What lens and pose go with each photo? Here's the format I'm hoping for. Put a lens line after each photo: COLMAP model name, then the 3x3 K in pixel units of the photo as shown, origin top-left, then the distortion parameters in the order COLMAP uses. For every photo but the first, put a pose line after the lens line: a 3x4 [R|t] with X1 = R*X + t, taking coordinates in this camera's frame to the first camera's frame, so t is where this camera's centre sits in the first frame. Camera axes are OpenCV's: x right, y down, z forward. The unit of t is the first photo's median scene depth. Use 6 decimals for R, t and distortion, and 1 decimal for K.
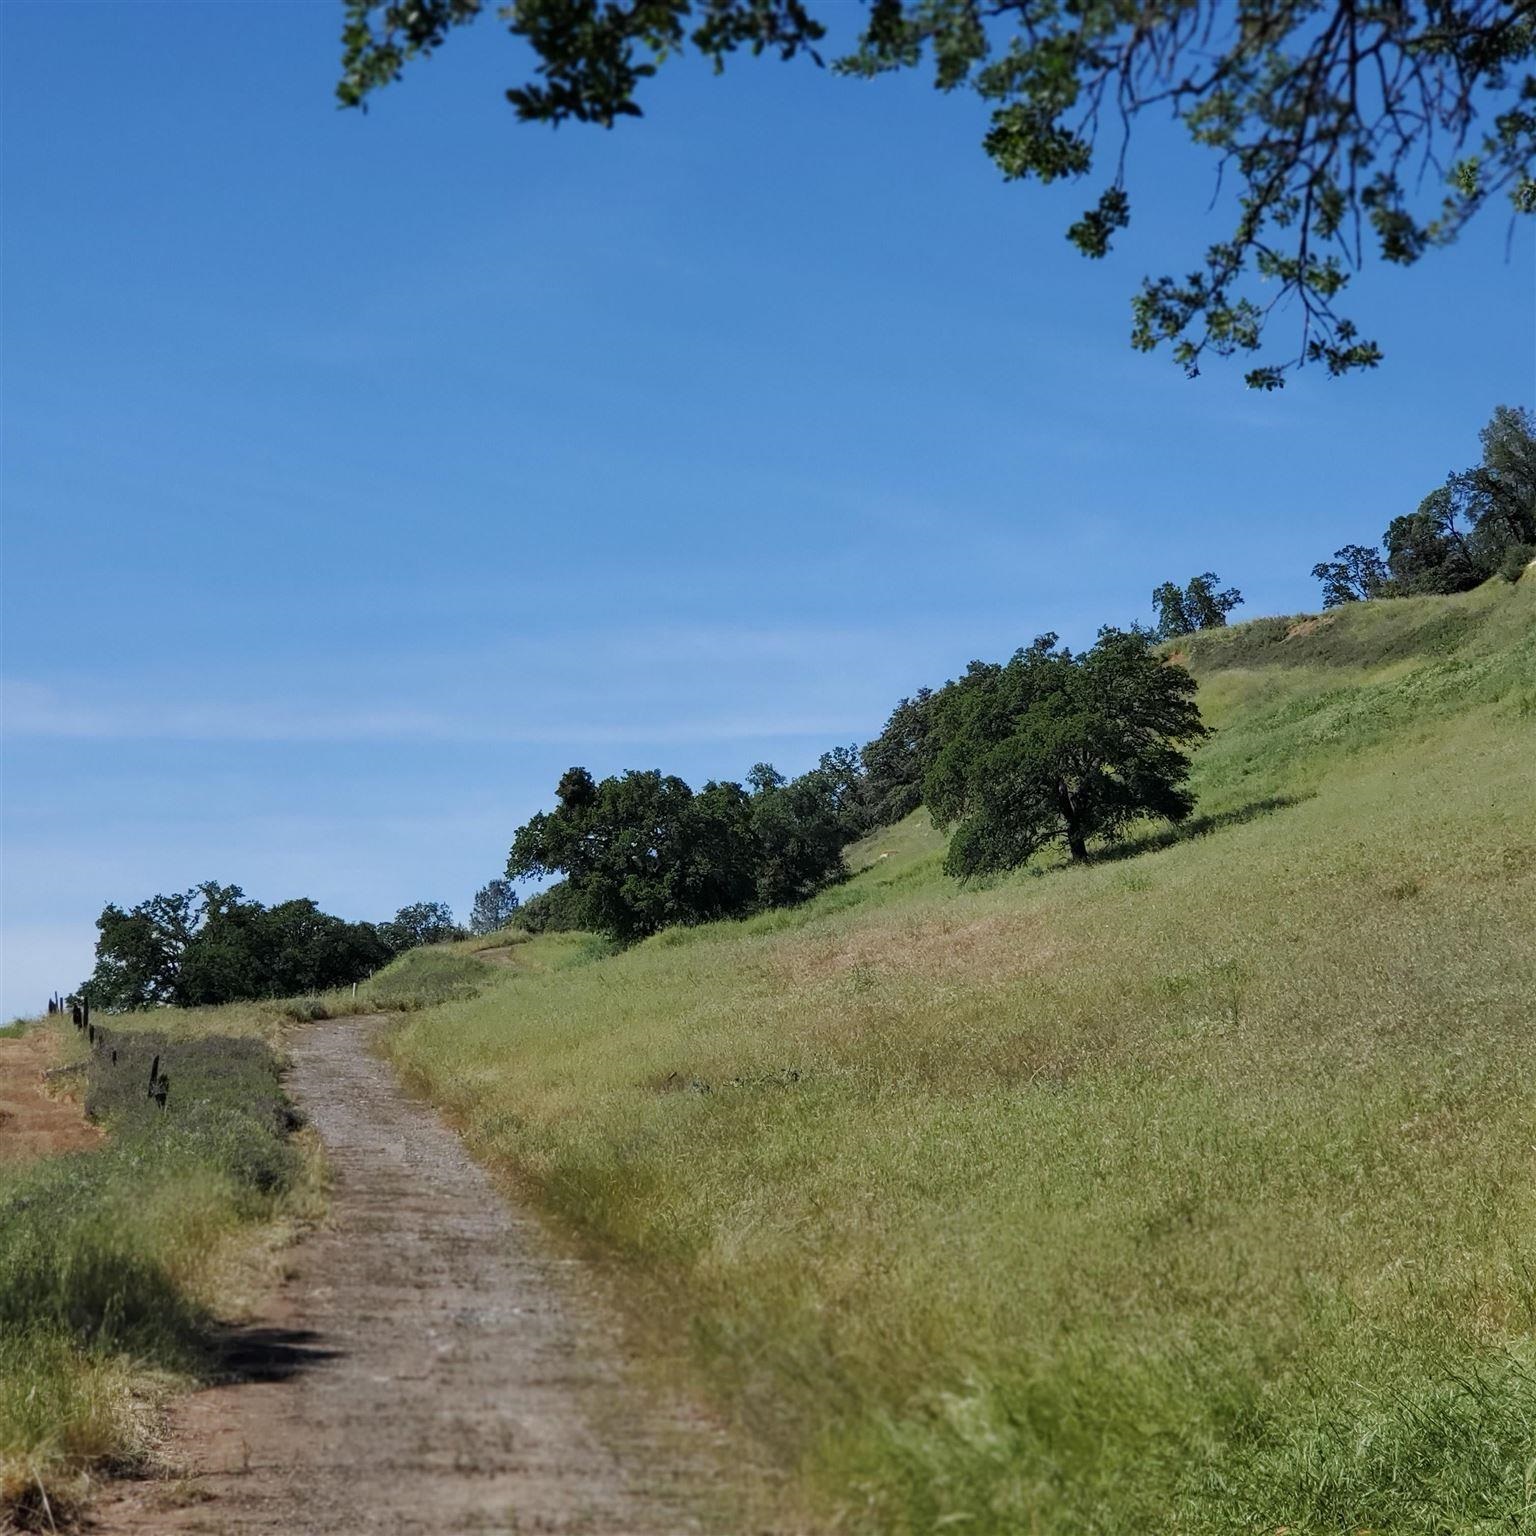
lens RADIAL K [[3099.2, 0, 766.5], [0, 3099.2, 674.7], [0, 0, 1]] dist [0.204036, -0.368905]
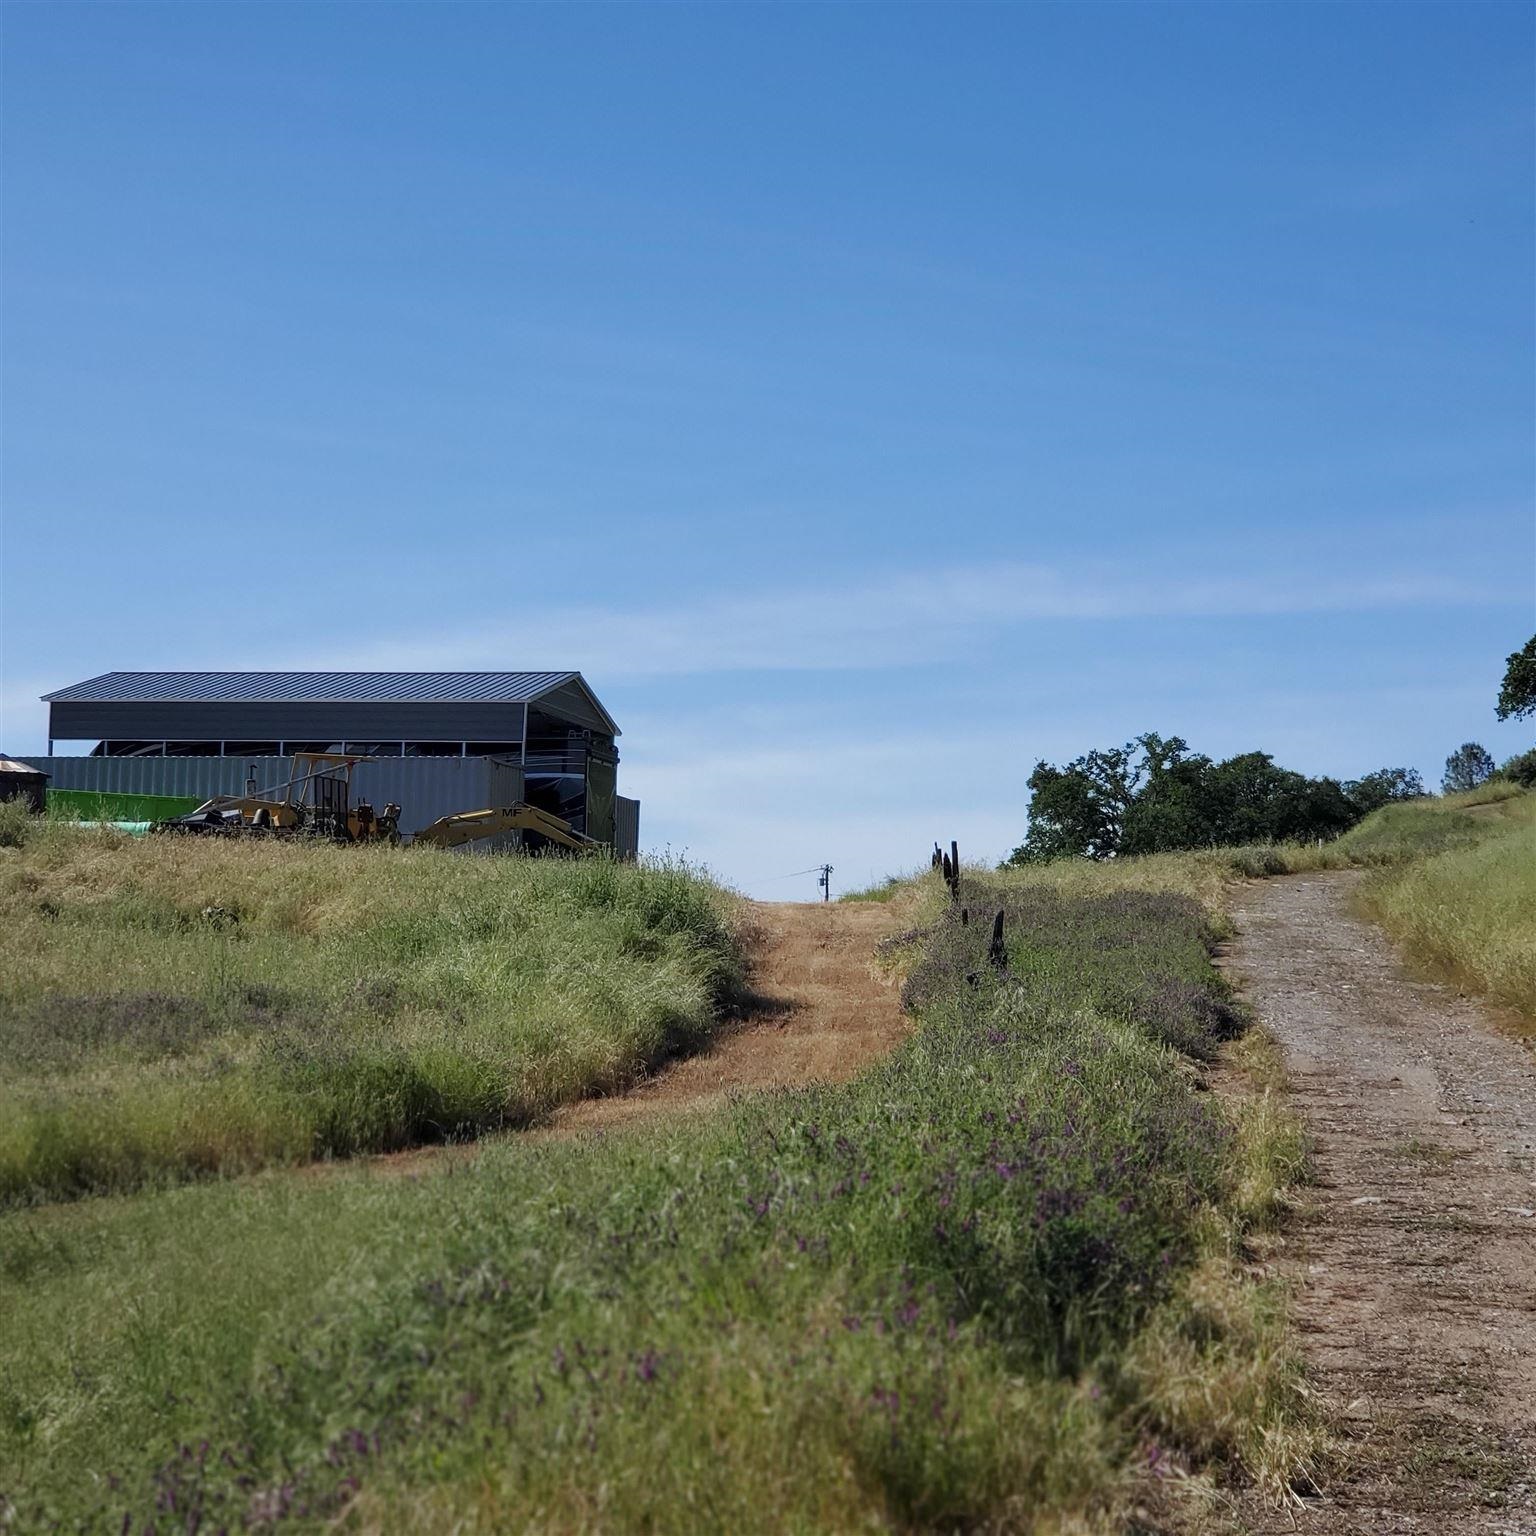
lens RADIAL K [[3099.2, 0, 766.5], [0, 3099.2, 674.7], [0, 0, 1]] dist [0.204036, -0.368905]
pose [[0.953403, -0.037922, -0.299308, -0.017384], [0.049436, 0.998296, 0.030991, 0.017030], [0.297623, -0.044343, 0.953653, 0.128150]]
